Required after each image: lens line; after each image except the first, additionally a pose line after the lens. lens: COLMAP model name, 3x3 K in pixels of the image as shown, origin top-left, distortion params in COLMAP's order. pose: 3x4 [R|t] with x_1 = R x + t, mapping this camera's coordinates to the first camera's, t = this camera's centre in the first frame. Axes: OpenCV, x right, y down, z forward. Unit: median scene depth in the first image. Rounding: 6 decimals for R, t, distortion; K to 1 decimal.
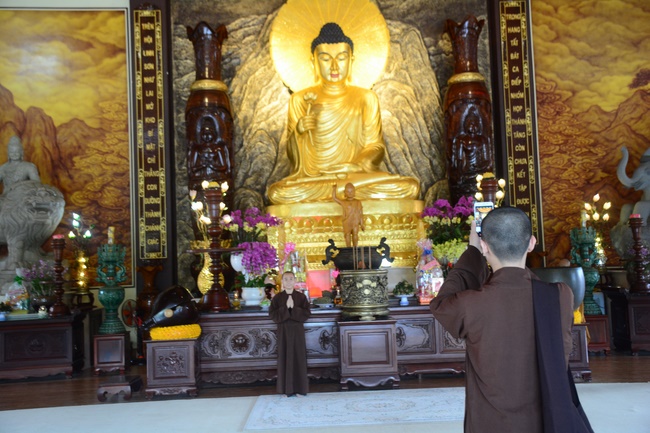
lens RADIAL K [[769.3, 0, 325.0], [0, 769.3, 216.5], [0, 0, 1]] dist [0.068354, 0.063676]
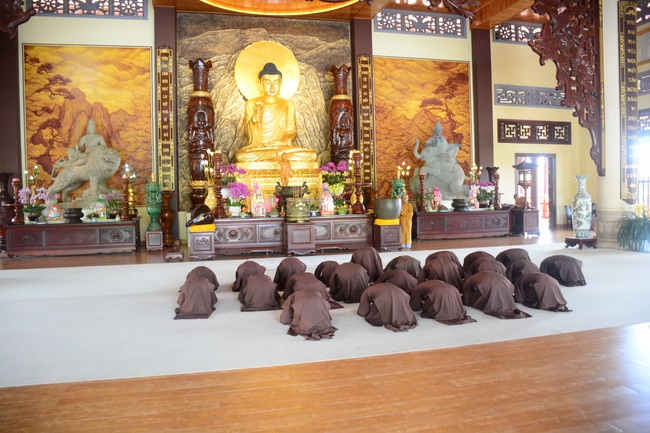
lens RADIAL K [[505.2, 0, 325.0], [0, 505.2, 216.5], [0, 0, 1]] dist [-0.108879, 0.001098]
pose [[0.976913, 0.008049, 0.213484, -0.110665], [-0.029399, 0.994848, 0.097019, -0.008019], [-0.211604, -0.101056, 0.972117, -0.201656]]
